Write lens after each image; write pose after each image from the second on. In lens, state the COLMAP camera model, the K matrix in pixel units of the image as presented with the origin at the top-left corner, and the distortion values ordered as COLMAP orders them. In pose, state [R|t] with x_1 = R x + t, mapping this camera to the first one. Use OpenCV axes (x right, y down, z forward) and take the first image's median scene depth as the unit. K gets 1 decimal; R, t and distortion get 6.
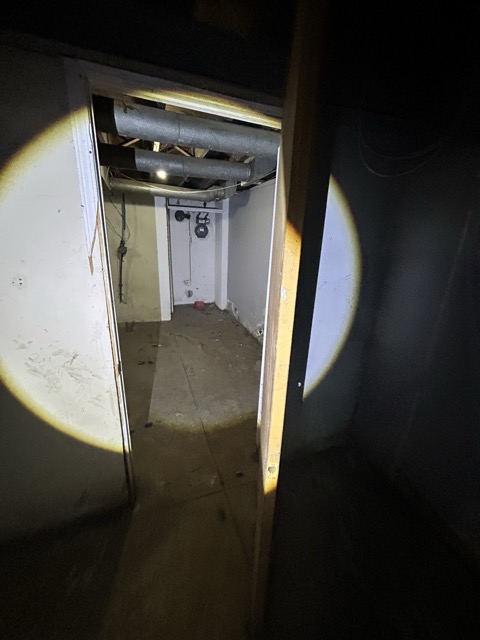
lens RADIAL K [[260.8, 0, 241.3], [0, 260.8, 317.9], [0, 0, 1]] dist [0.000970, 0.000874]
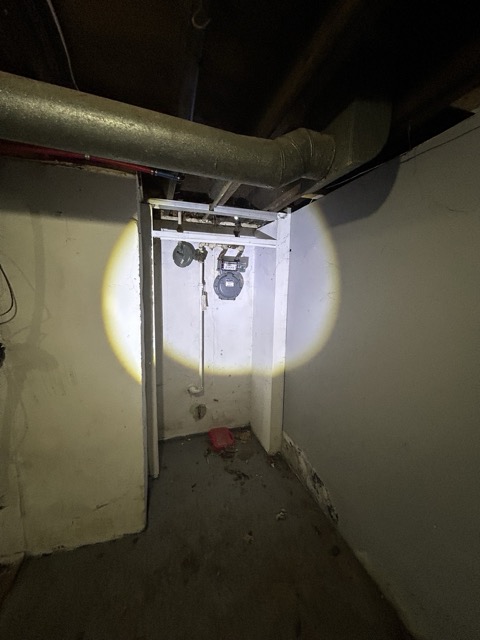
lens RADIAL K [[260.8, 0, 242.1], [0, 260.8, 315.8], [0, 0, 1]] dist [0.000970, 0.000874]
pose [[0.999293, -0.009294, -0.036421, -0.115152], [0.002309, 0.982302, -0.187287, -0.197654], [0.037517, 0.187071, 0.981630, 0.567891]]
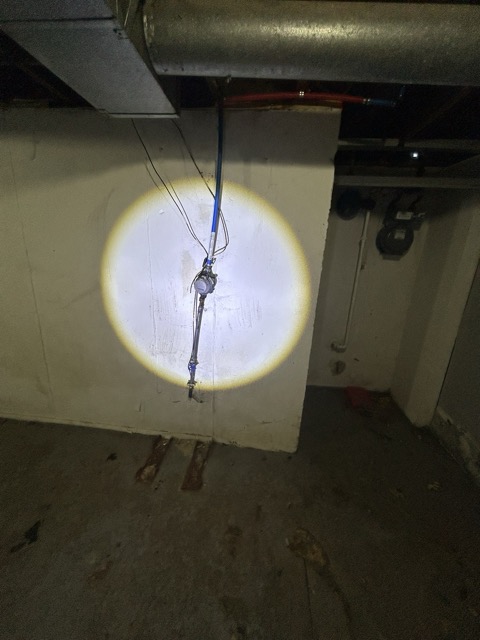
lens RADIAL K [[260.8, 0, 243.0], [0, 260.8, 316.0], [0, 0, 1]] dist [0.000970, 0.000874]
pose [[0.902967, 0.124759, -0.411201, -0.192637], [-0.144134, 0.989424, -0.016317, -0.173014], [0.404816, 0.074002, 0.911399, 0.544853]]
